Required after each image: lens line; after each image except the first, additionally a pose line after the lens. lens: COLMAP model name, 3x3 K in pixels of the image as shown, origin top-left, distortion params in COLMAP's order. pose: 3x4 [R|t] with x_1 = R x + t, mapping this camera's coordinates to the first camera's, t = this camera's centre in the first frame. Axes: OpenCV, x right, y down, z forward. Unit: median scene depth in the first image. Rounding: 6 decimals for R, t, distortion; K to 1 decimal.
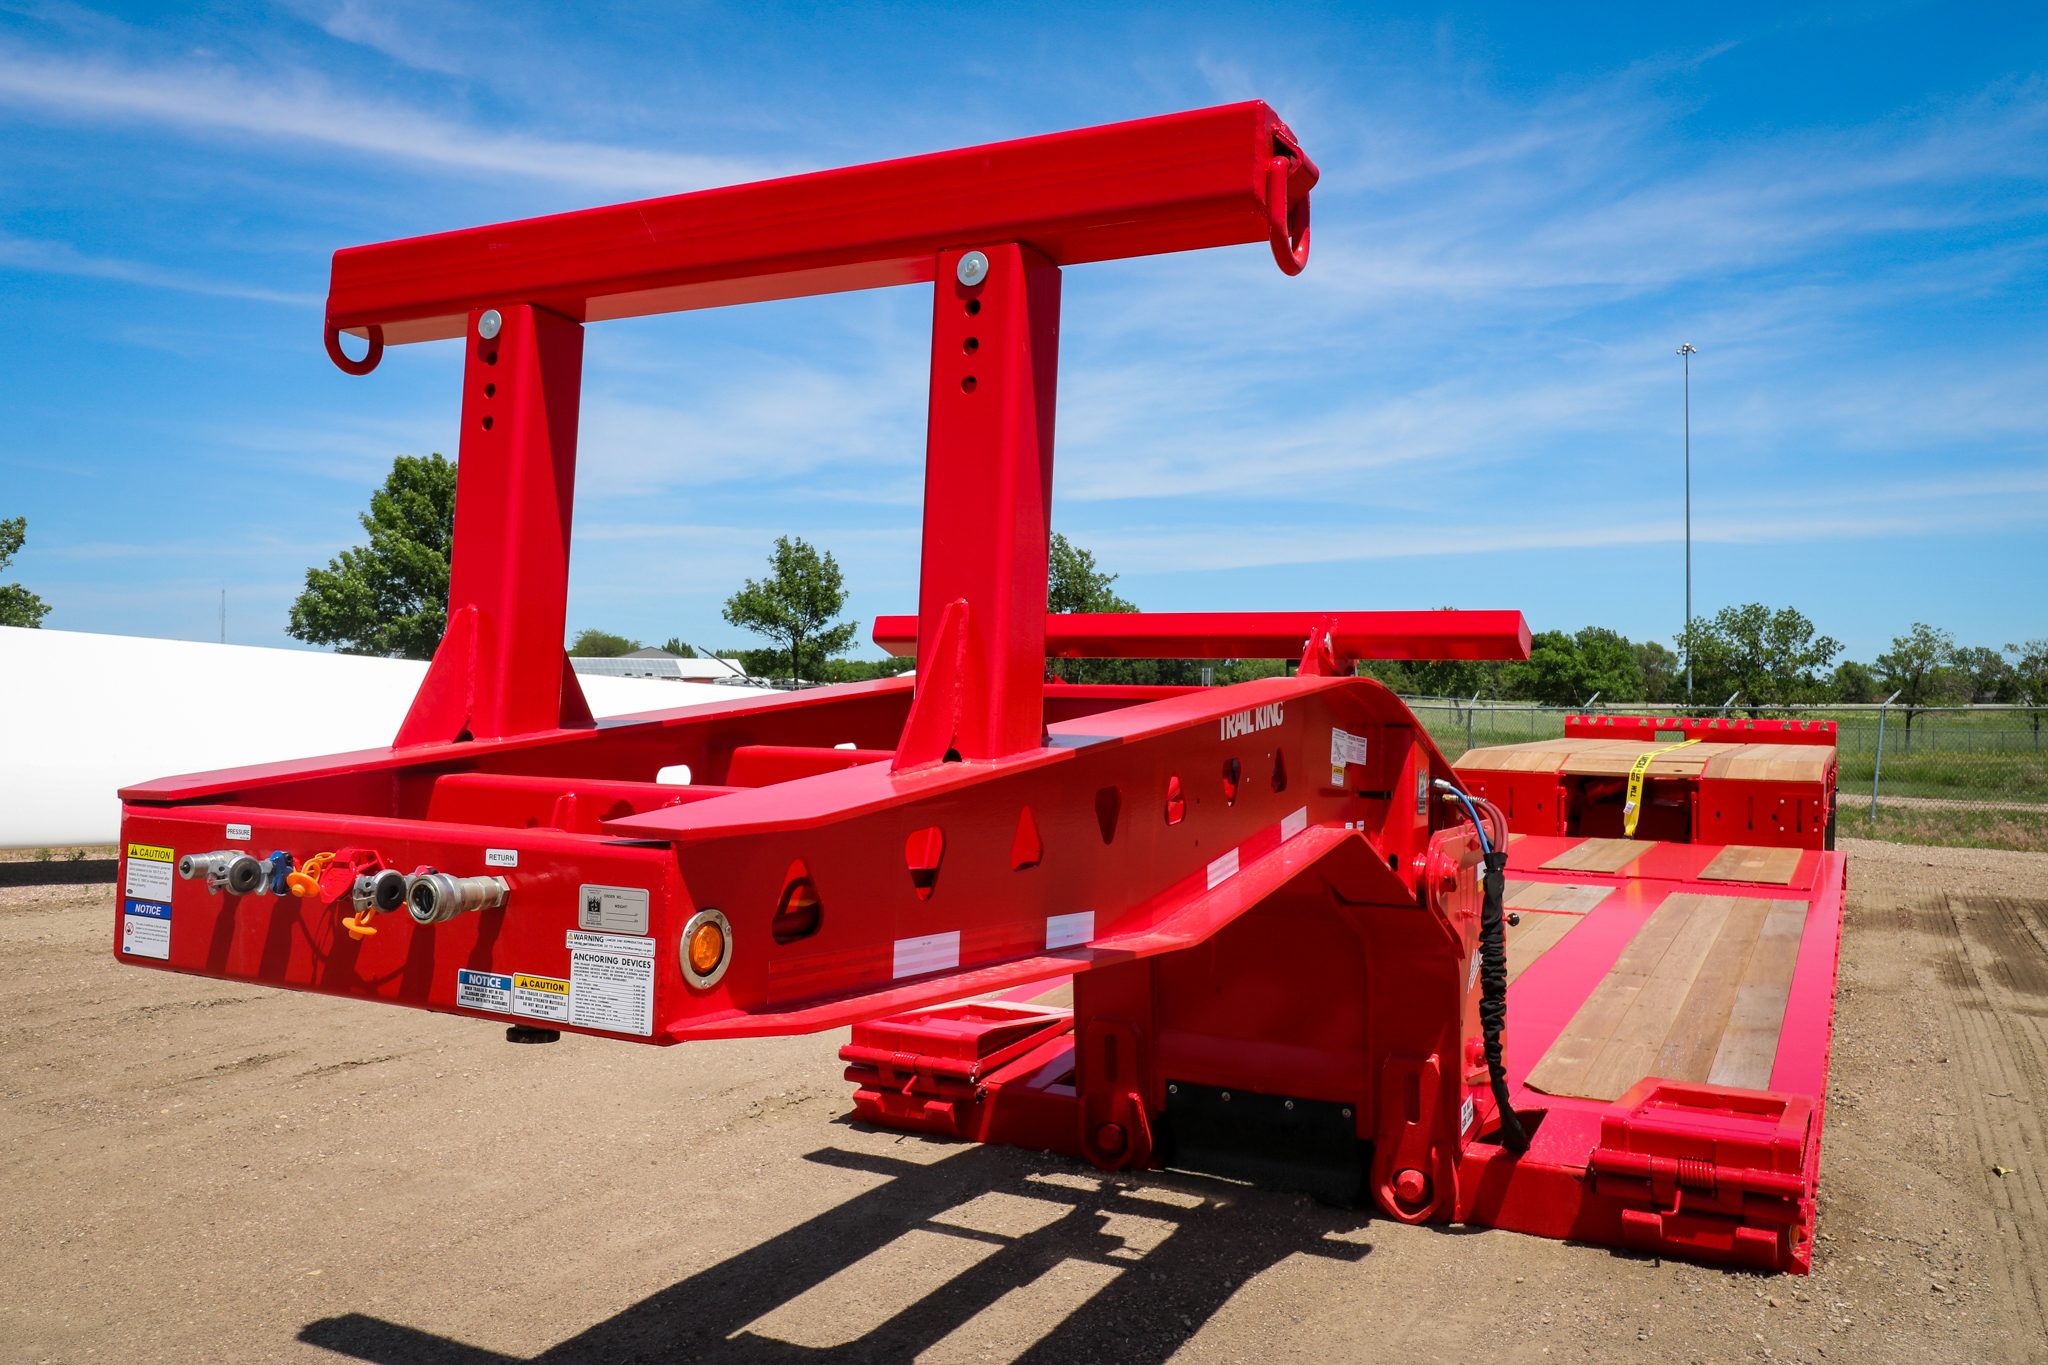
lens RADIAL K [[1599.5, 0, 1024.0], [0, 1599.5, 682.5], [0, 0, 1]] dist [-0.005537, -0.002123]
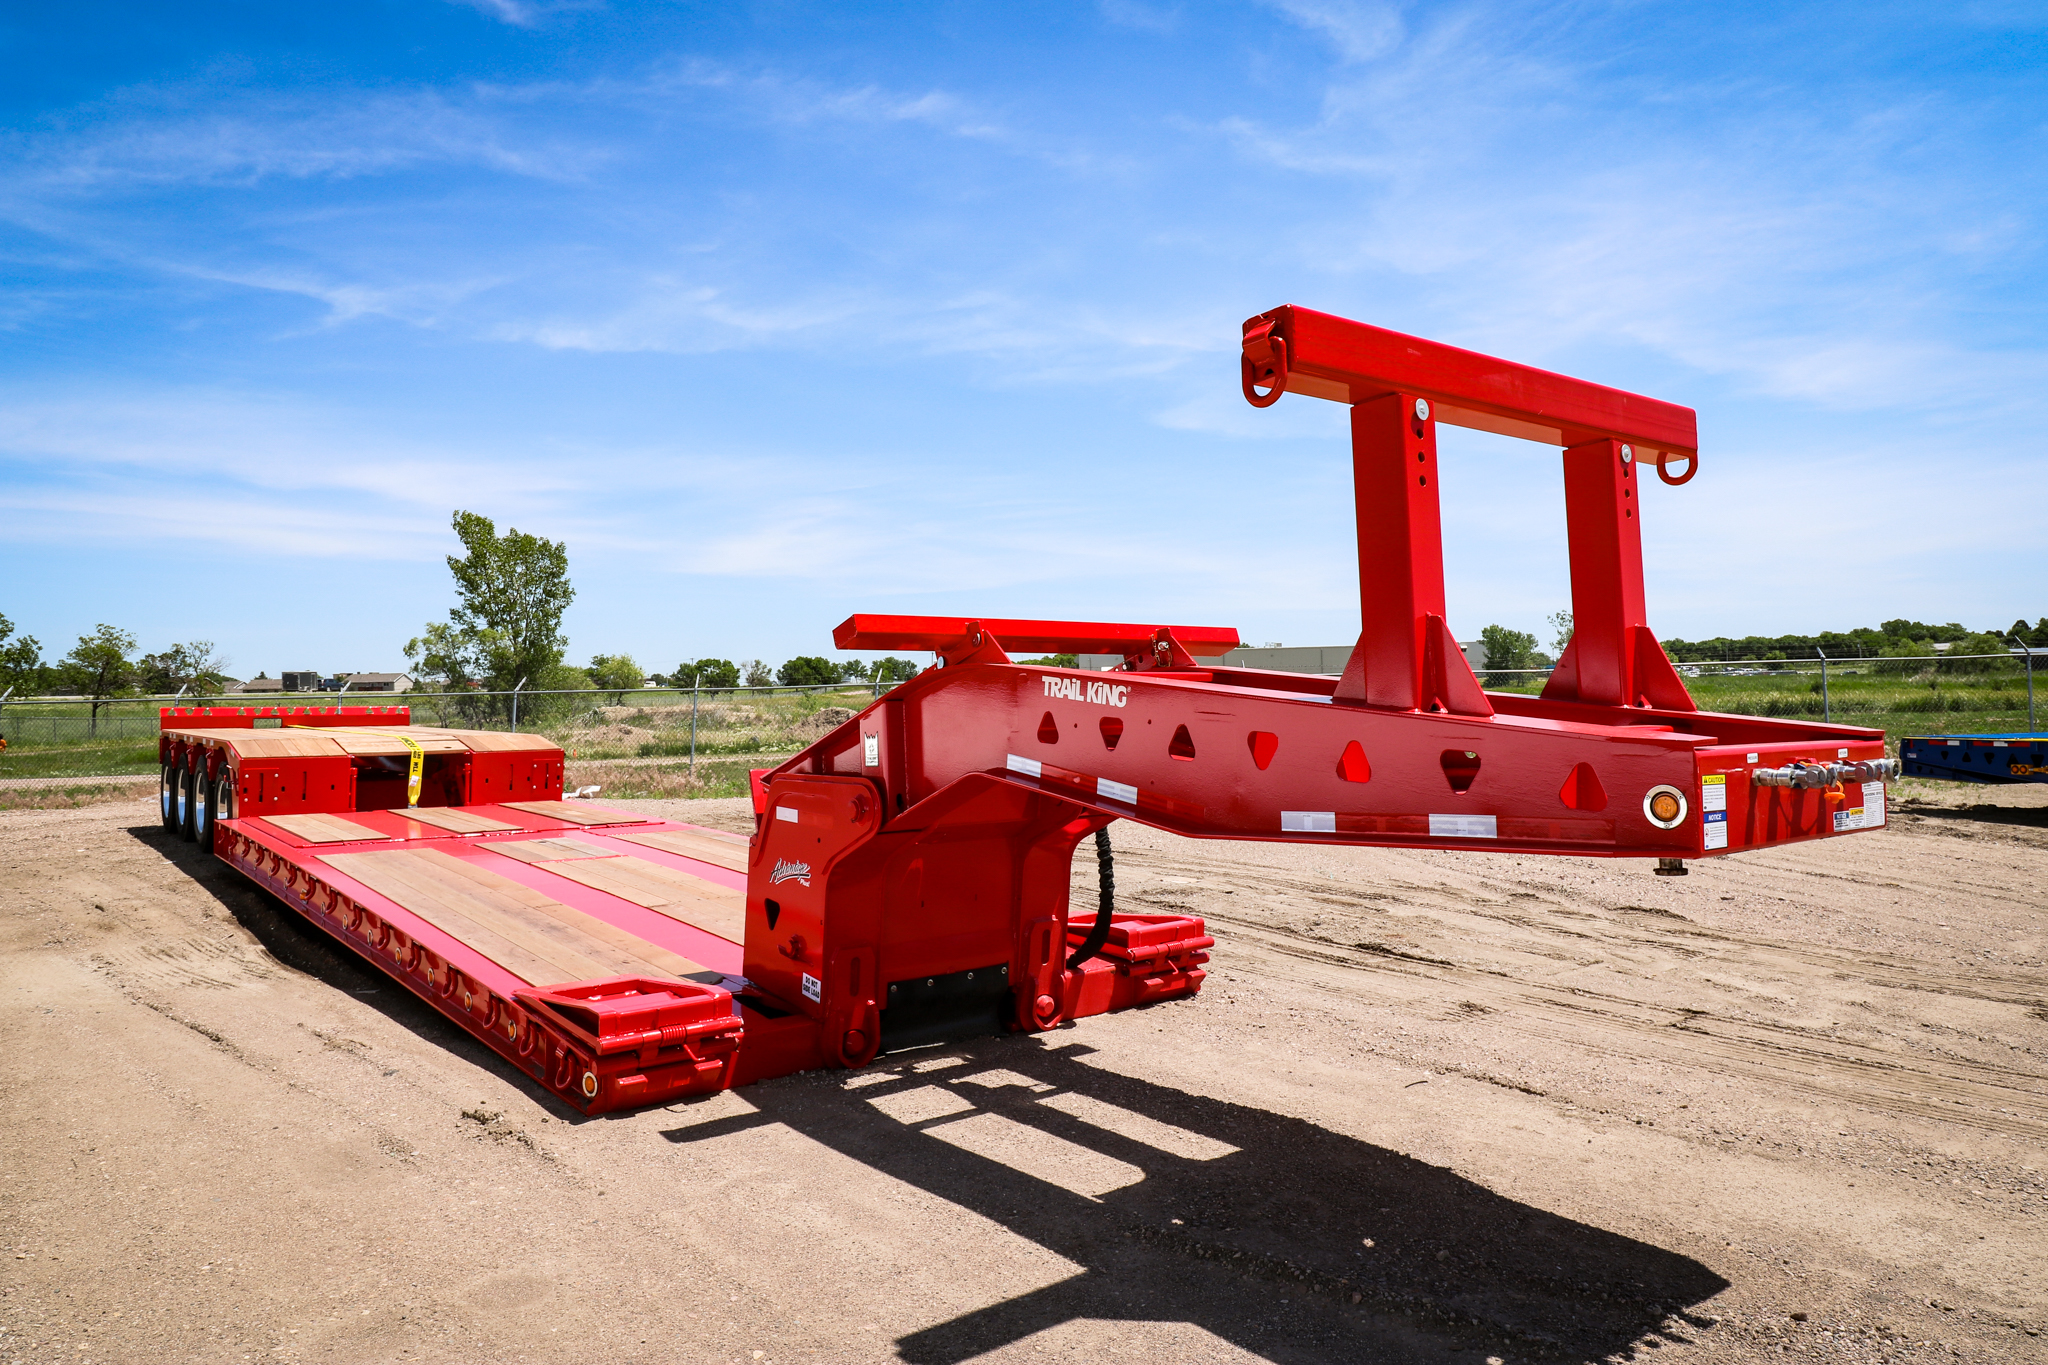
lens RADIAL K [[1350.6, 0, 1024.0], [0, 1350.6, 682.5], [0, 0, 1]] dist [-0.007849, -0.001954]
pose [[0.408878, -0.012724, 0.912500, -0.341504], [0.008098, 0.999914, 0.010314, -0.000889], [-0.912553, 0.003172, 0.408946, 0.184752]]
